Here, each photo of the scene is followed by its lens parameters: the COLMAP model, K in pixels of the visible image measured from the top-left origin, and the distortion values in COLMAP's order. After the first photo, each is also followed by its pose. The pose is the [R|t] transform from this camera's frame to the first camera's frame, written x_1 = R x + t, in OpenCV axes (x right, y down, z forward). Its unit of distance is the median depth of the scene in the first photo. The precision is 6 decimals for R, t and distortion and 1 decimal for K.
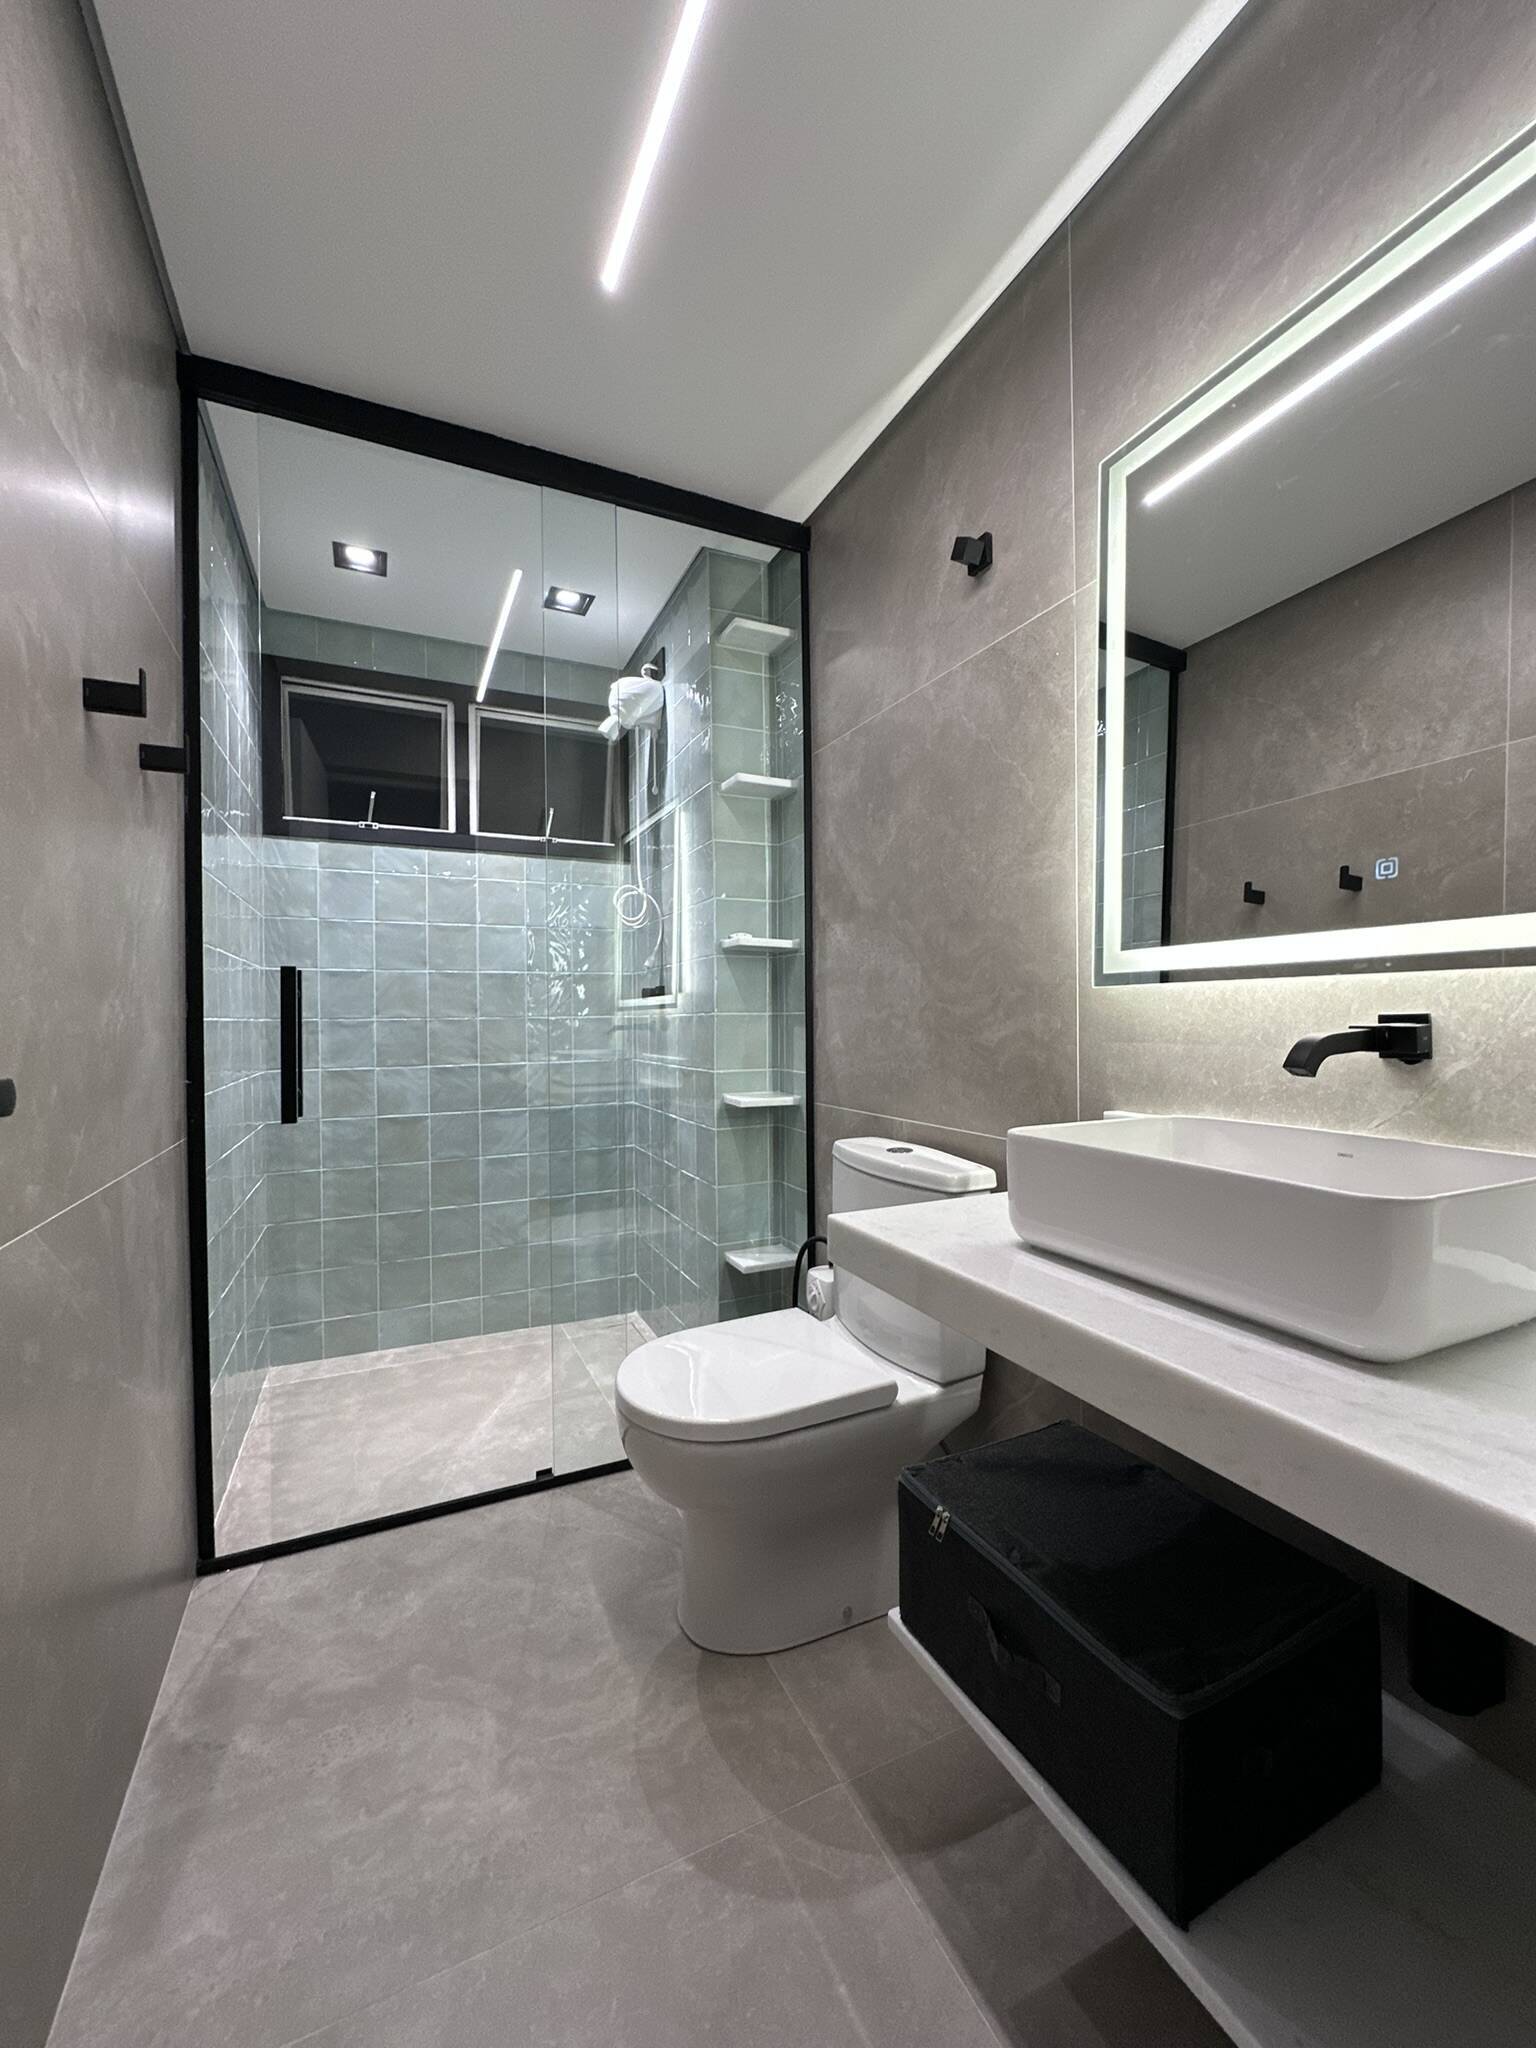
lens RADIAL K [[816.2, 0, 768.7], [0, 816.2, 1020.3], [0, 0, 1]] dist [-0.003484, 0.000256]
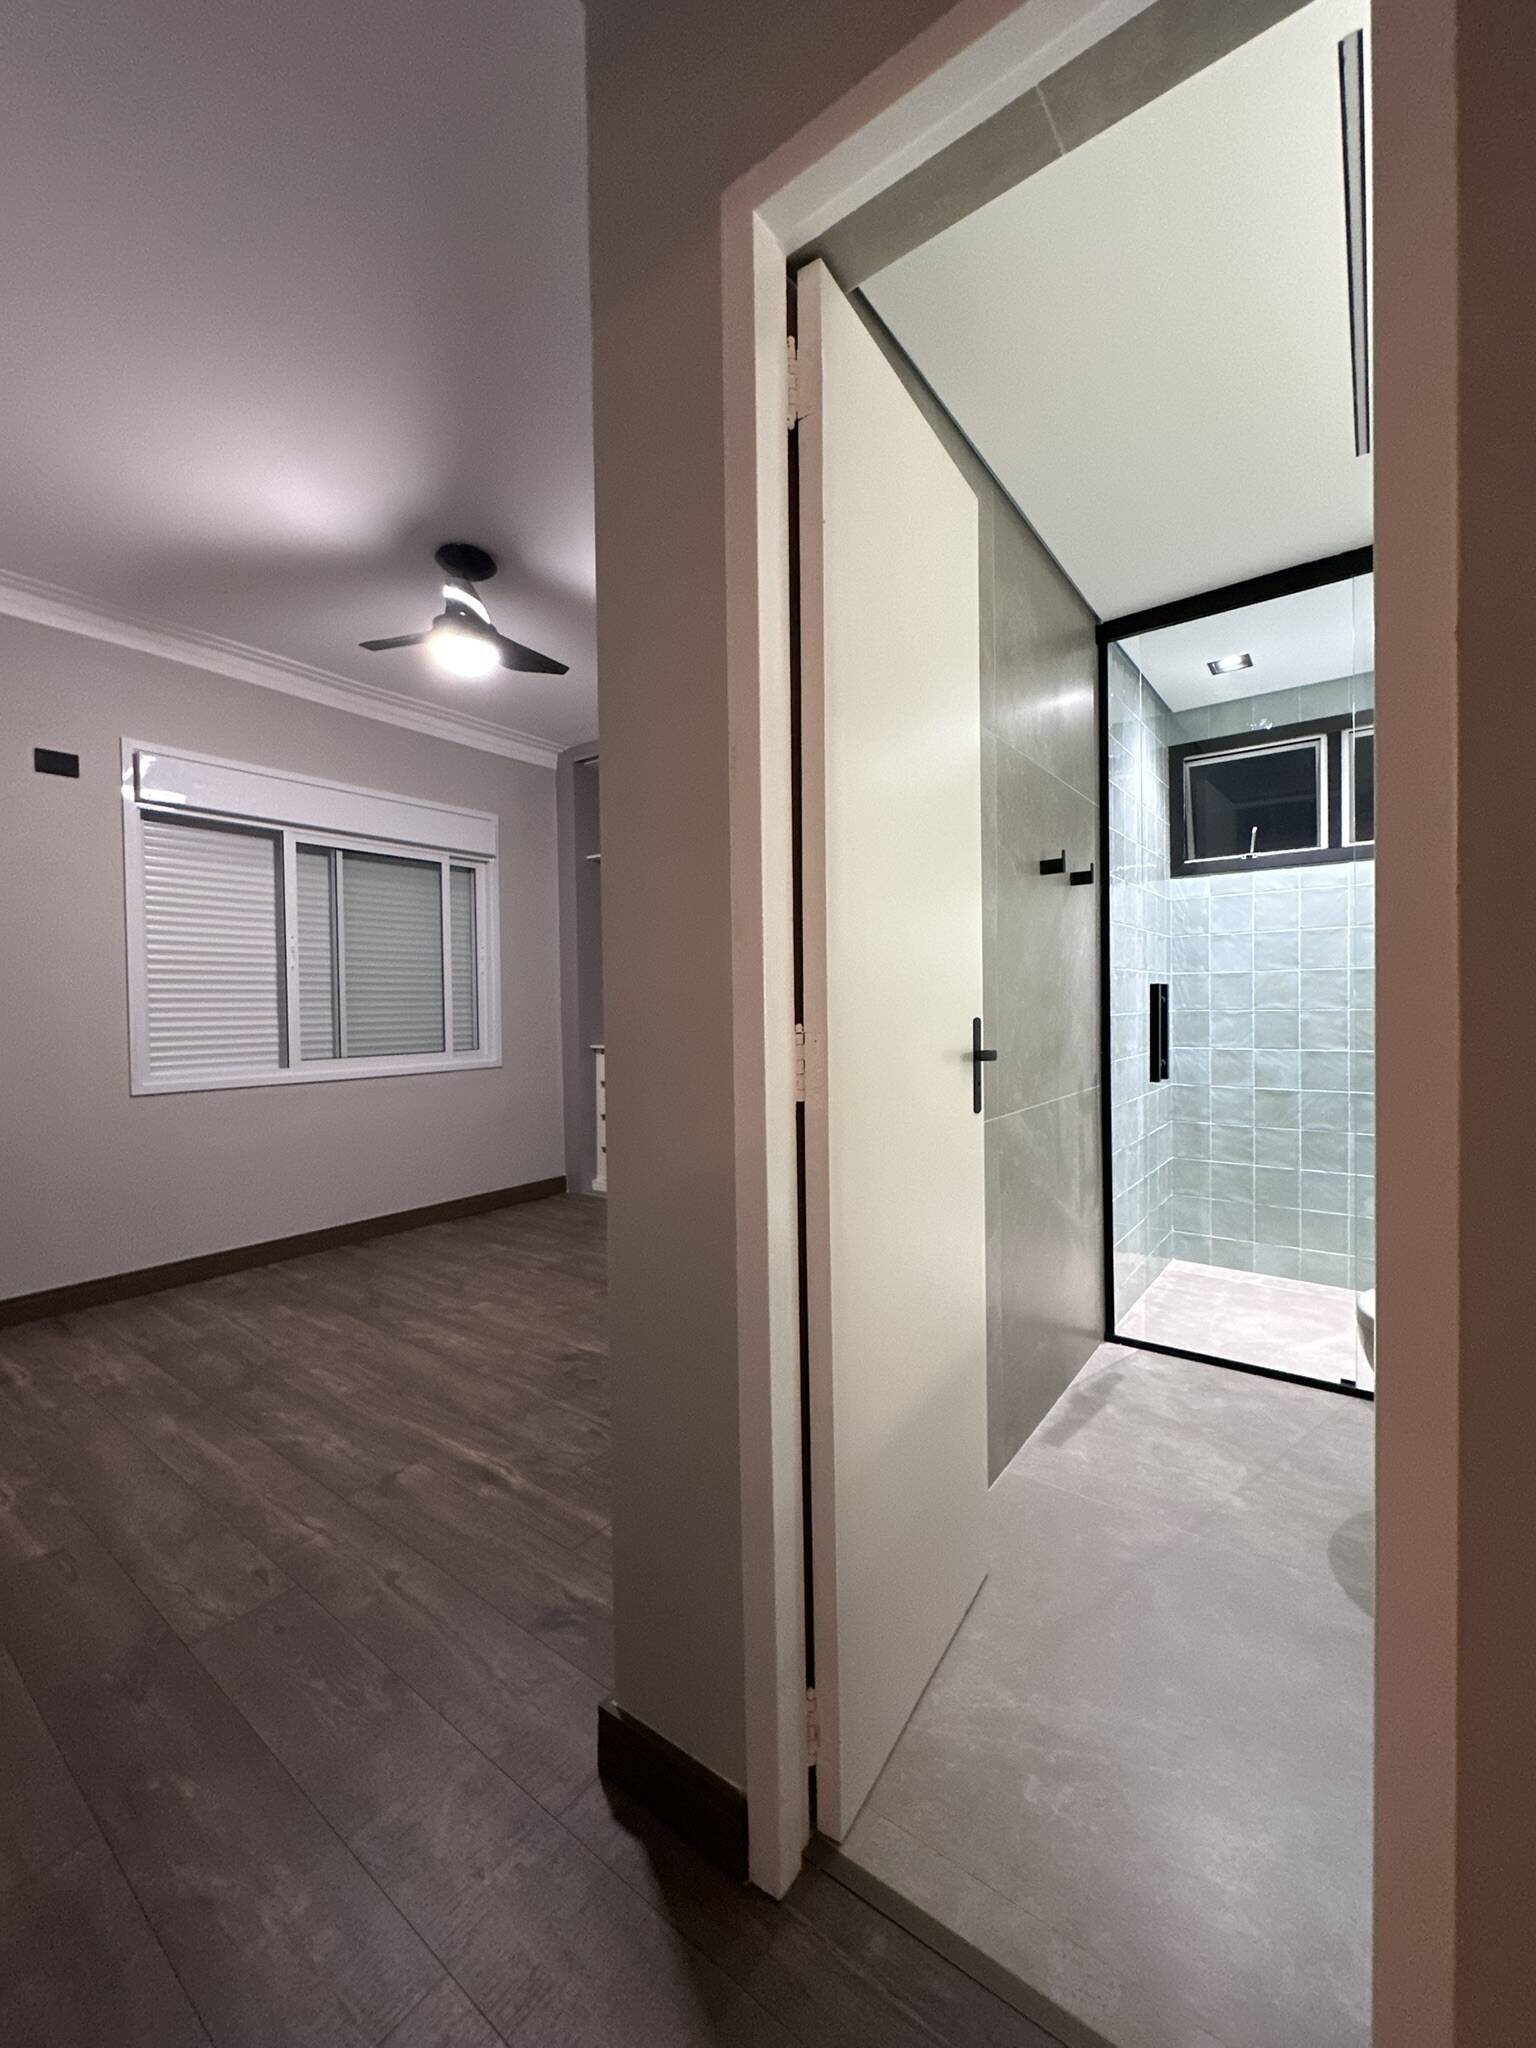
lens RADIAL K [[816.2, 0, 768.7], [0, 816.2, 1020.3], [0, 0, 1]] dist [-0.003484, 0.000256]
pose [[0.464329, 0.020783, -0.885419, 0.309716], [0.007992, 0.999586, 0.027653, -0.029264], [0.885627, -0.019916, 0.463971, -0.267264]]
